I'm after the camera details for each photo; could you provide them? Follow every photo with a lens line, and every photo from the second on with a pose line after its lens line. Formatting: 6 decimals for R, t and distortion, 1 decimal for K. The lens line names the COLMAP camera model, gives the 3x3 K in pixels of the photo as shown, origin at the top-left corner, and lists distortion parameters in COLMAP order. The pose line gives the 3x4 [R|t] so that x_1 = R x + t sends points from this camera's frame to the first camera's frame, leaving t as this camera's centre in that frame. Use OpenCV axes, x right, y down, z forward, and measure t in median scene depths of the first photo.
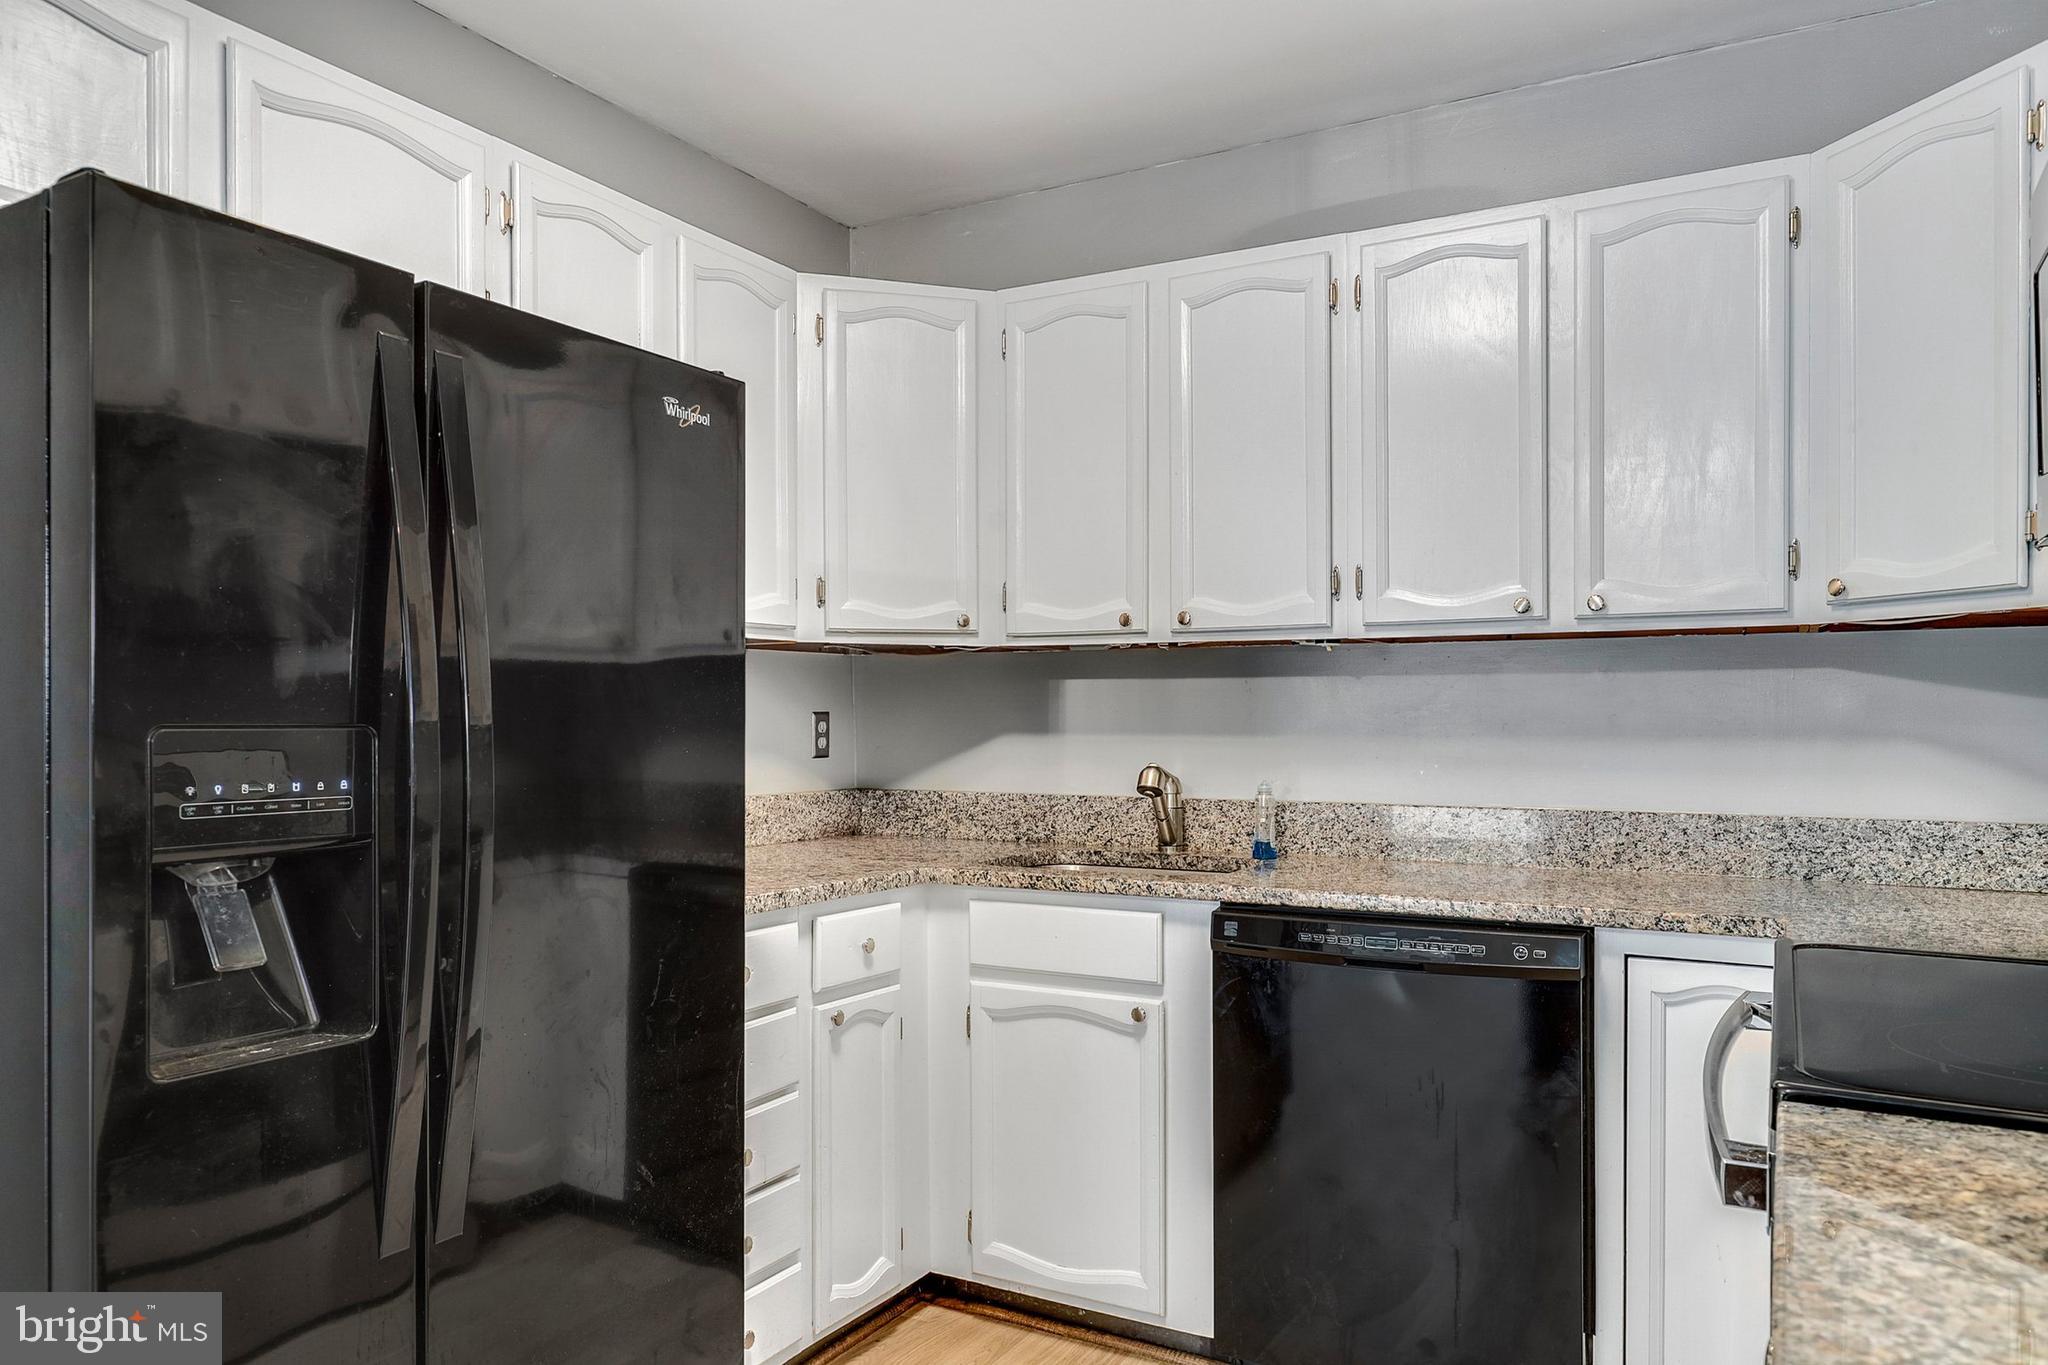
lens RADIAL K [[1389.9, 0, 1029.2], [0, 1389.9, 717.2], [0, 0, 1]] dist [0.002586, 0.000349]
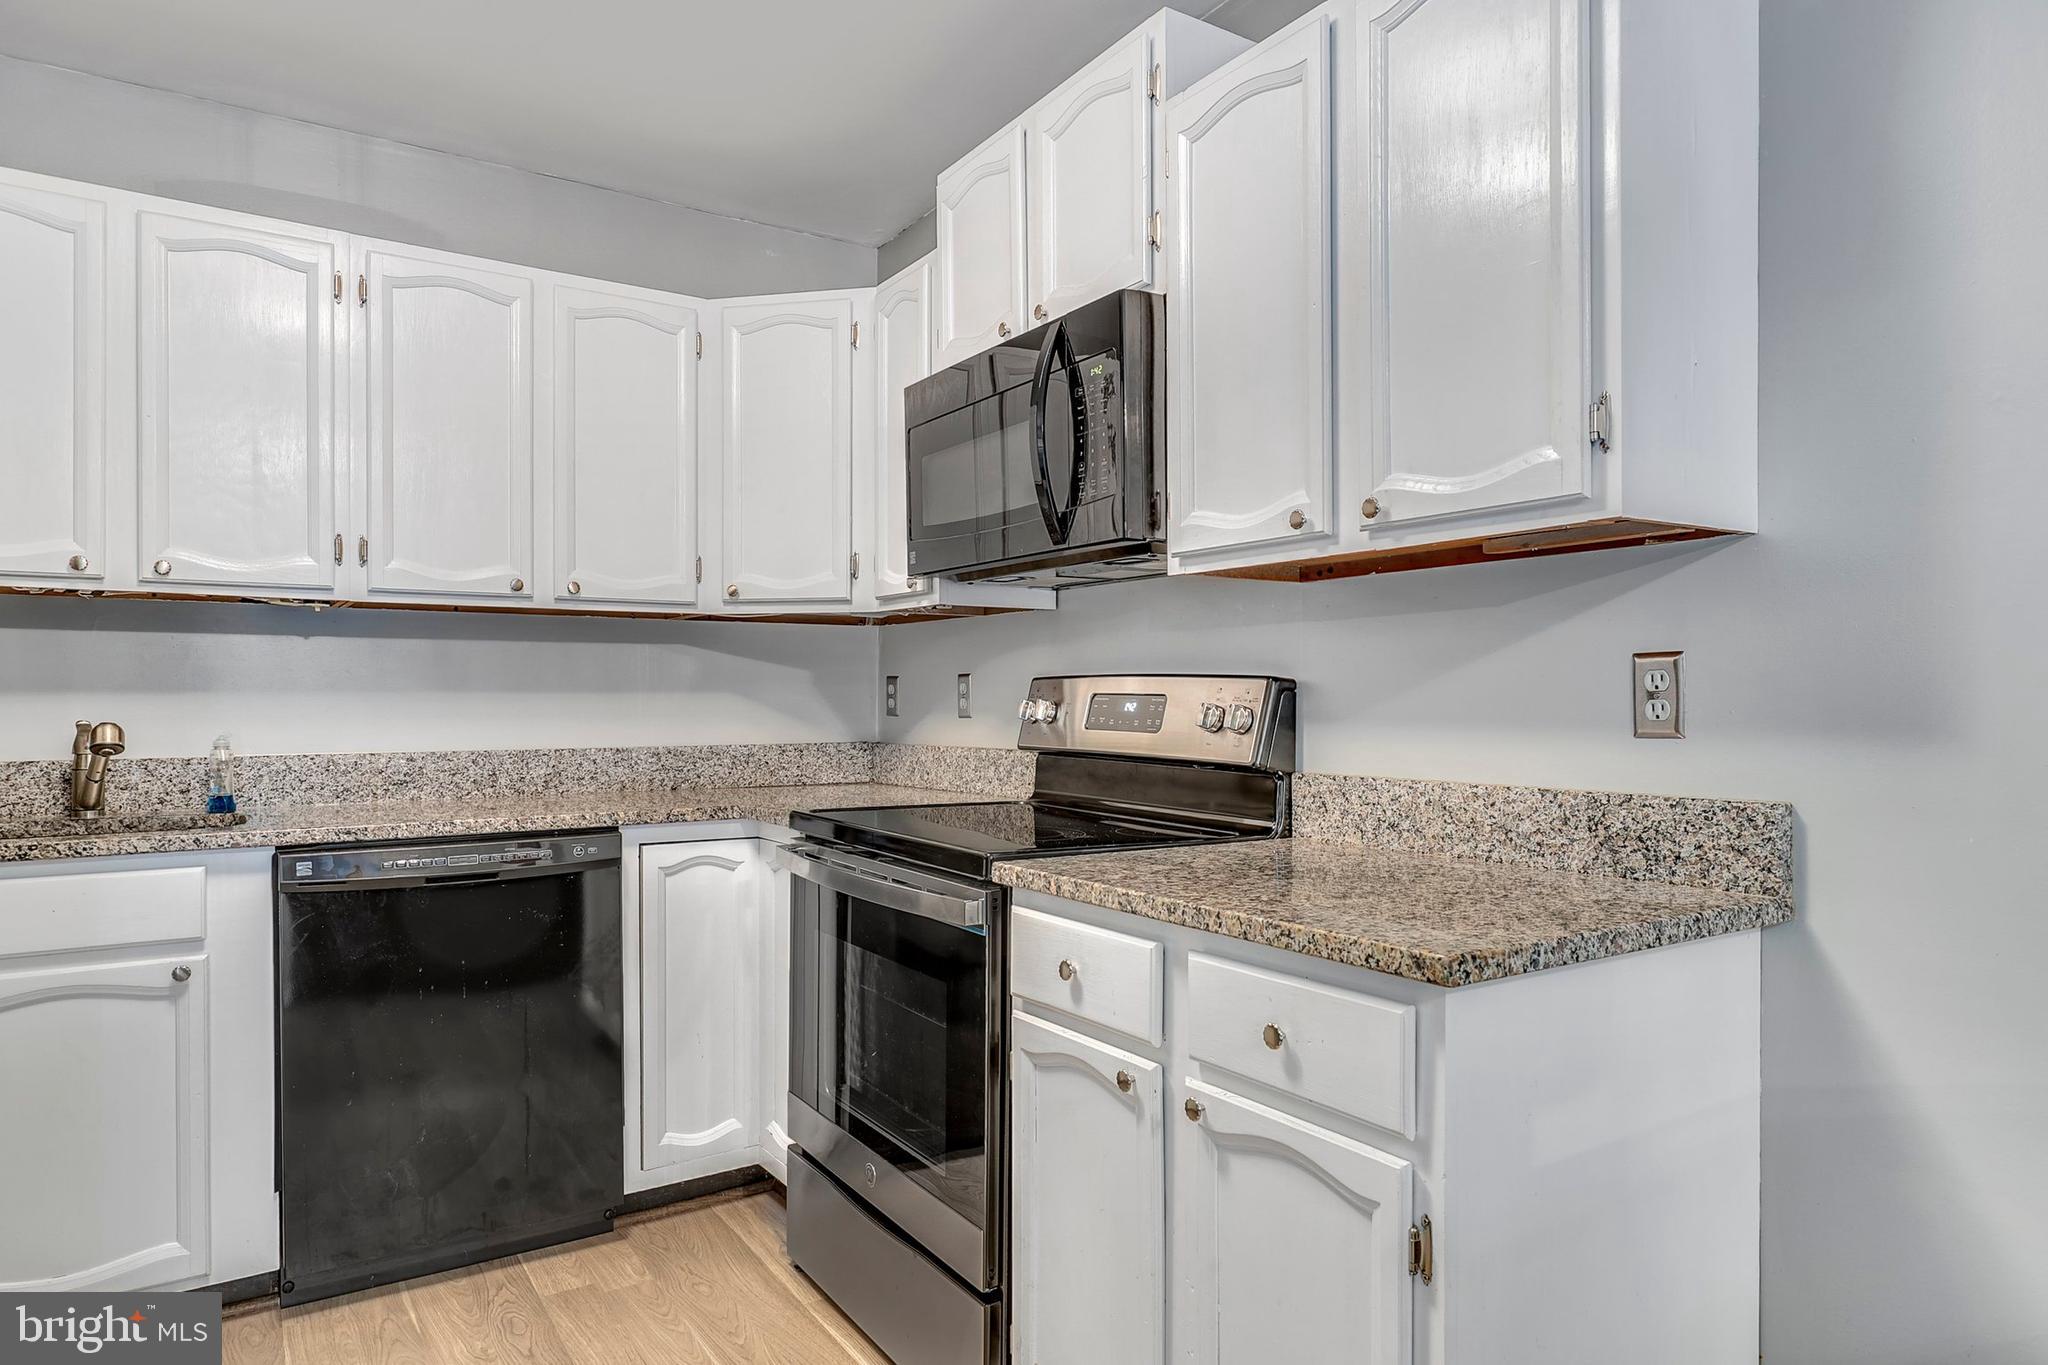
lens RADIAL K [[1221.9, 0, 1033.3], [0, 1221.9, 691.7], [0, 0, 1]] dist [0.000966, -0.000923]
pose [[0.455018, 0.005321, 0.890466, -0.405122], [0.000933, 0.999979, -0.006452, 0.023013], [-0.890482, 0.003766, 0.455003, 0.081986]]
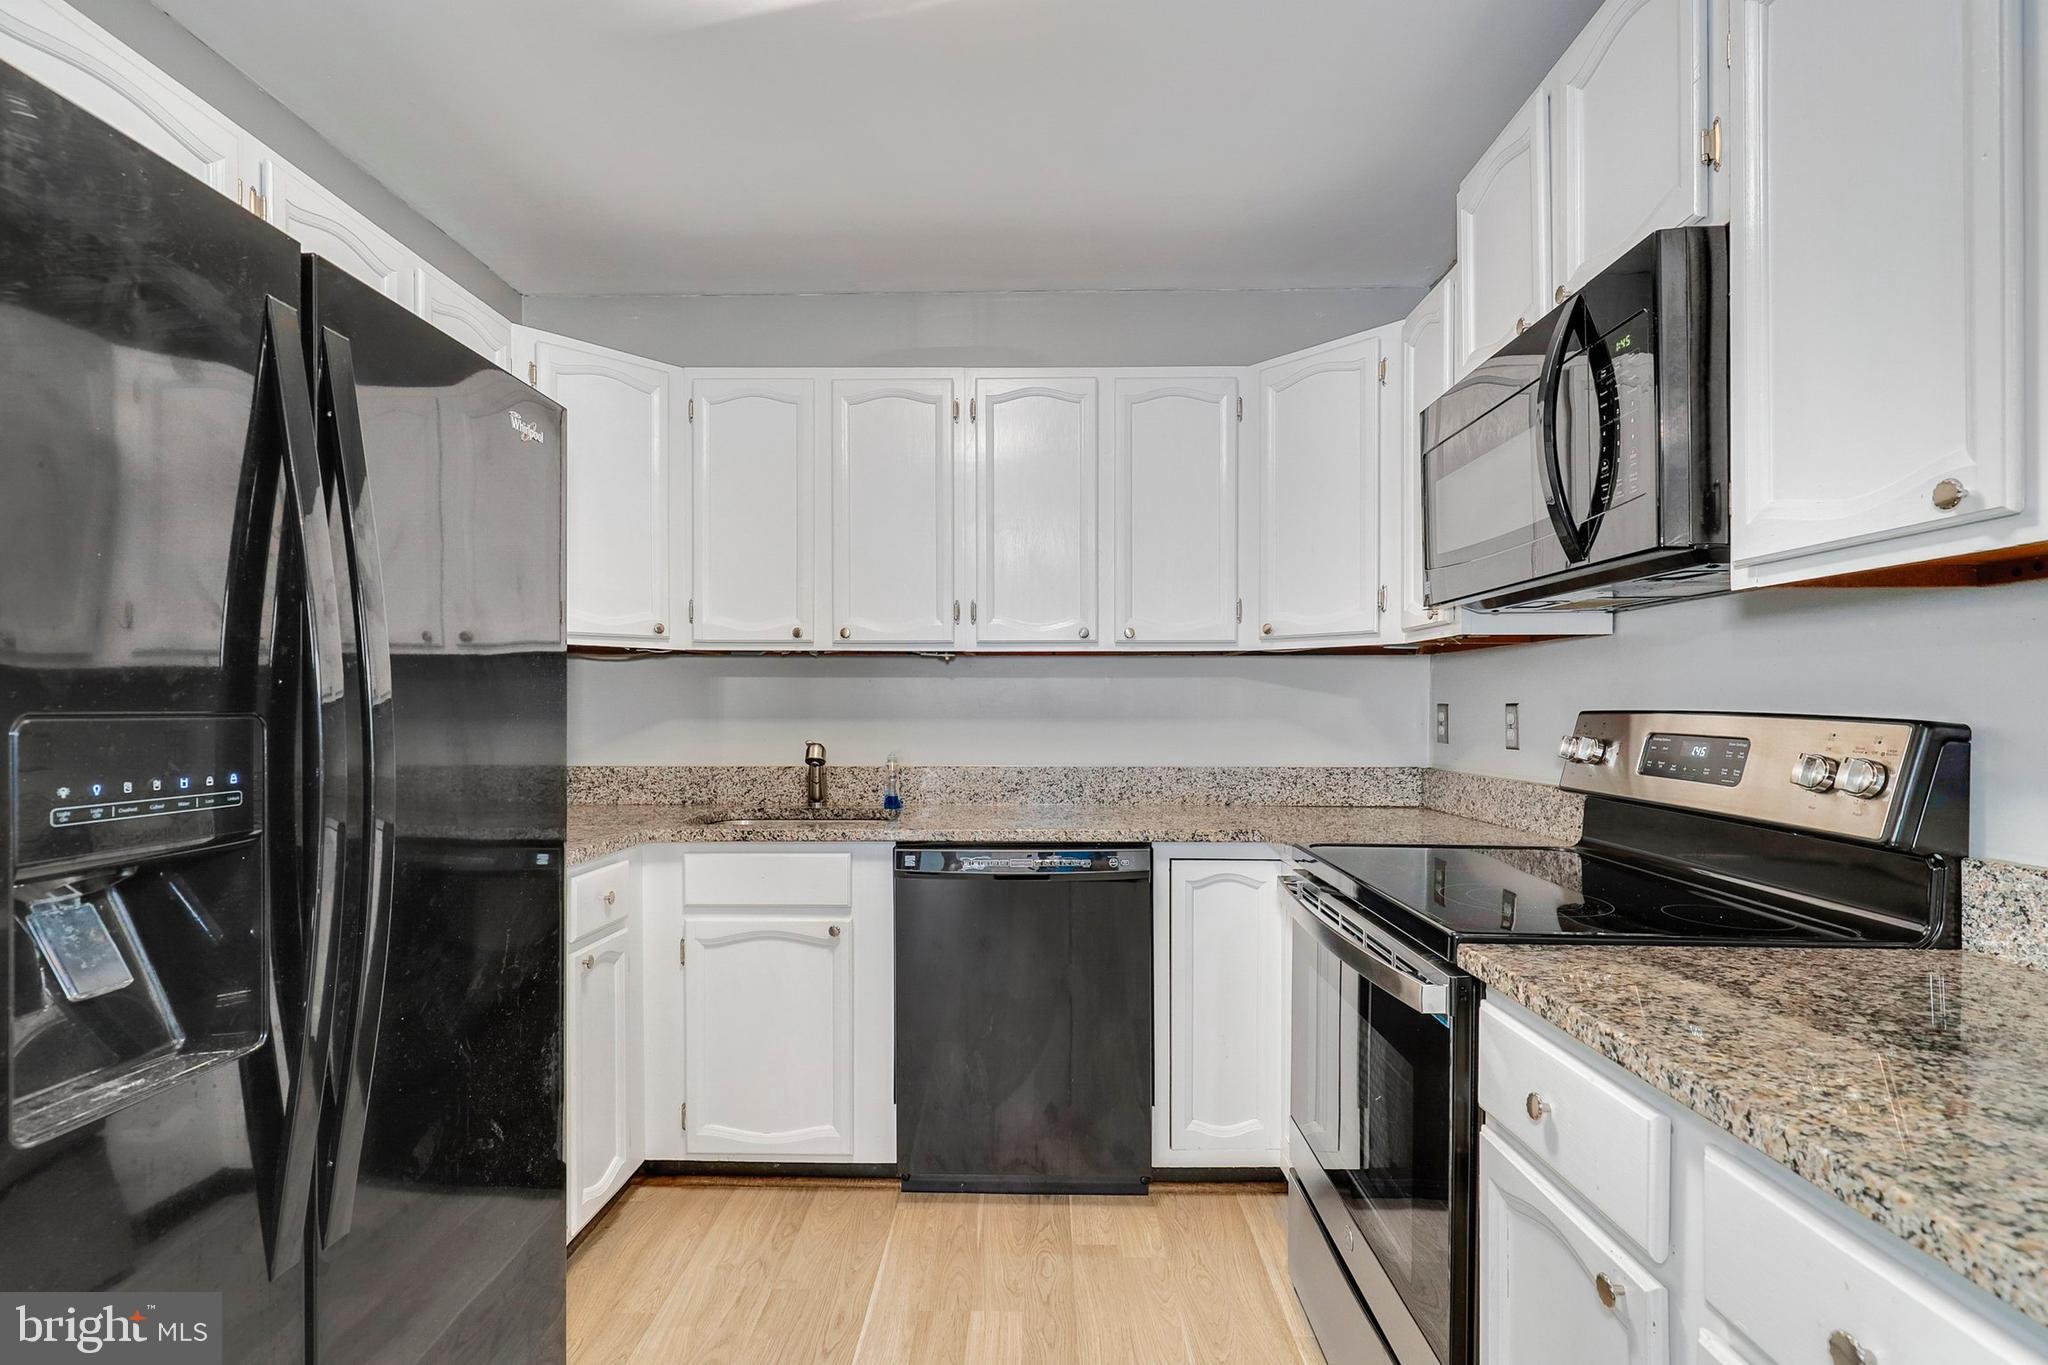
lens RADIAL K [[952.6, 0, 1021.5], [0, 952.6, 704.7], [0, 0, 1]] dist [-0.000461, 0.000041]
pose [[0.882724, 0.001890, 0.469888, -0.188250], [-0.001040, 0.999997, -0.002068, 0.000153], [-0.469890, 0.001337, 0.882724, 0.113685]]
